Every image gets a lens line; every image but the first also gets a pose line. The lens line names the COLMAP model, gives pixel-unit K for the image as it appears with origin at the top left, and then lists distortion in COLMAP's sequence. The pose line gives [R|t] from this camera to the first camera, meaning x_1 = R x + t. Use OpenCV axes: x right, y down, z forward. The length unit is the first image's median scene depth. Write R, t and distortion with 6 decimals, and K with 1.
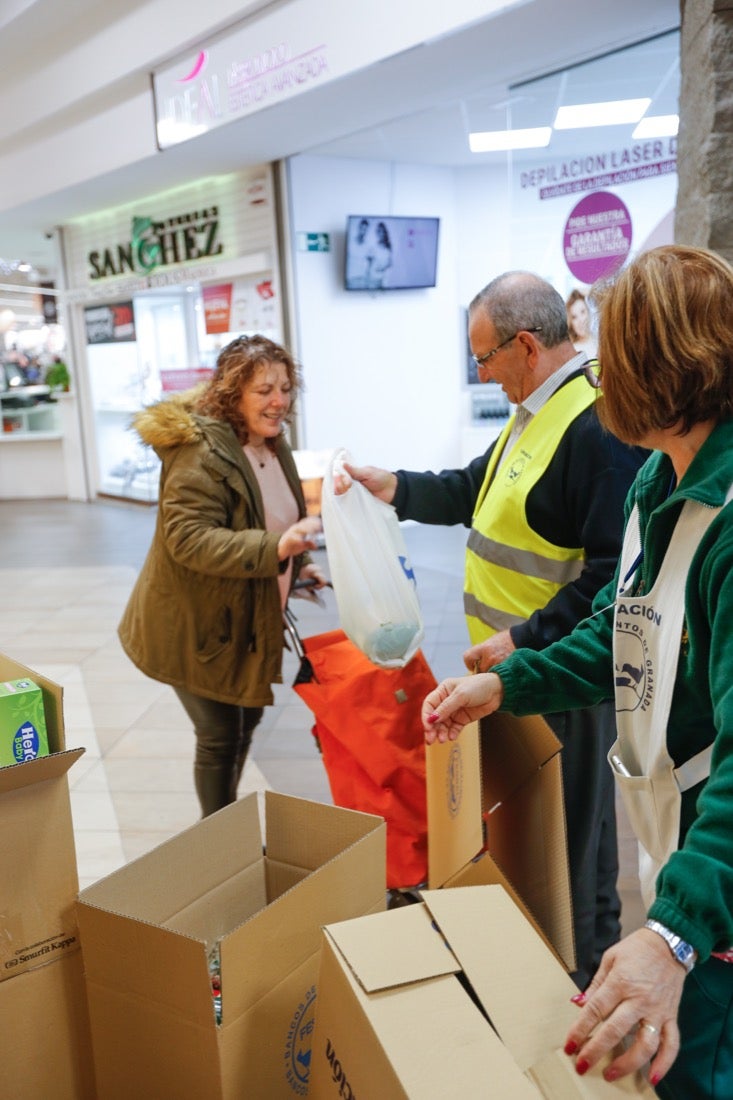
lens RADIAL K [[1024.3, 0, 366.5], [0, 1024.3, 550.0], [0, 0, 1]] dist [-0.008509, 0.131746]
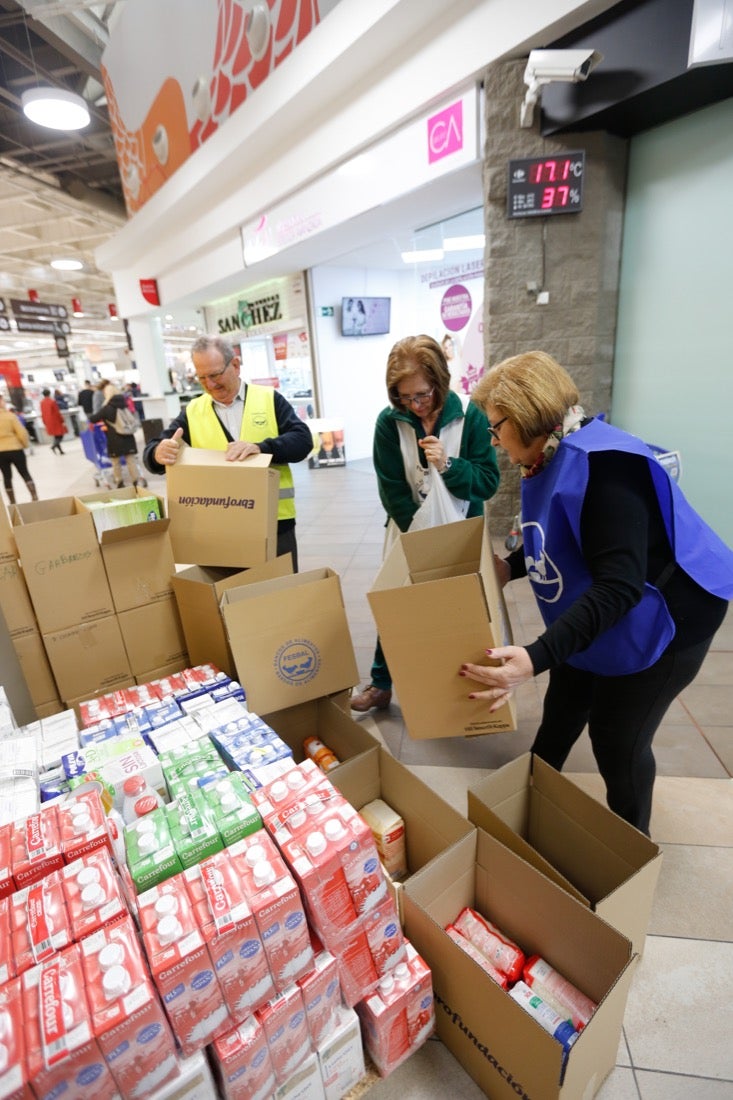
lens RADIAL K [[522.6, 0, 362.6], [0, 522.6, 553.8], [0, 0, 1]] dist [-0.049164, 0.012971]
pose [[0.999514, -0.009479, -0.029703, 0.044054], [0.013873, 0.988377, 0.151387, 0.013052], [0.027923, -0.151725, 0.988028, -0.059724]]
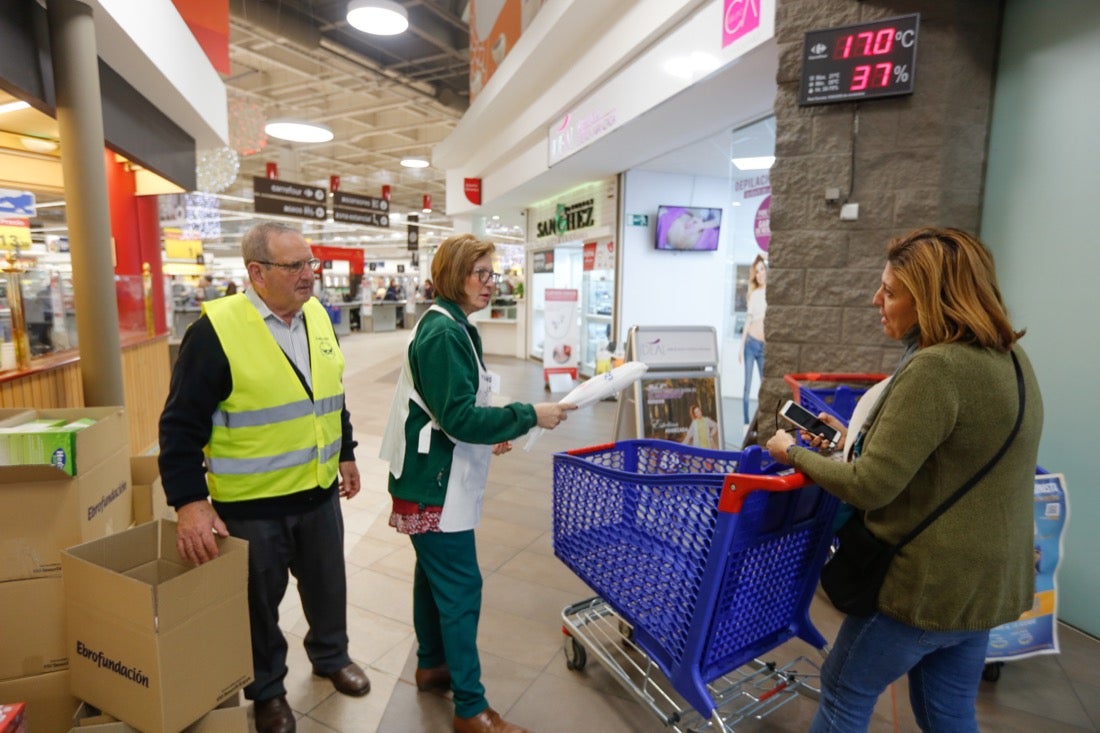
lens RADIAL K [[599.6, 0, 550.0], [0, 599.6, 366.5], [0, 0, 1]] dist [-0.087594, 0.056783]
pose [[0.940761, 0.107223, -0.321669, 0.147152], [-0.123651, 0.991841, -0.031018, -0.012685], [0.315719, 0.068955, 0.946344, 0.041621]]
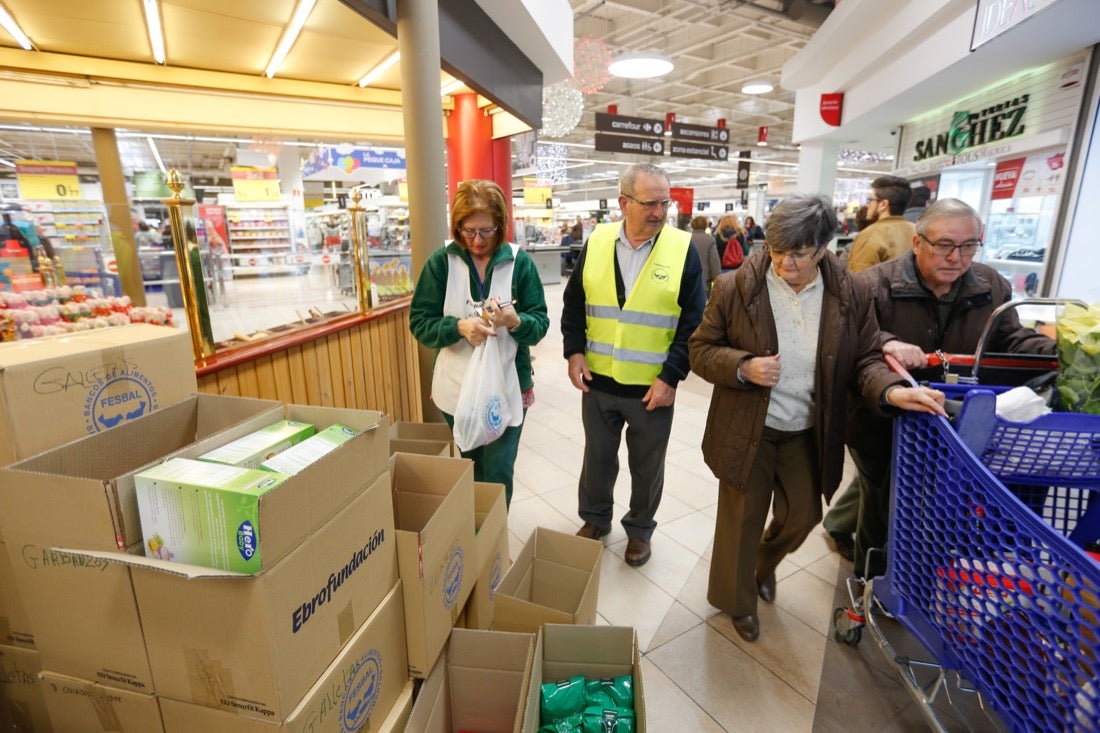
lens RADIAL K [[549.3, 0, 548.1], [0, 549.3, 366.4], [0, 0, 1]] dist [-0.038853, 0.016577]
pose [[0.636336, 0.235771, -0.734499, 0.040923], [-0.171187, 0.971567, 0.163560, -0.022430], [0.752177, 0.021658, 0.658605, 0.147527]]
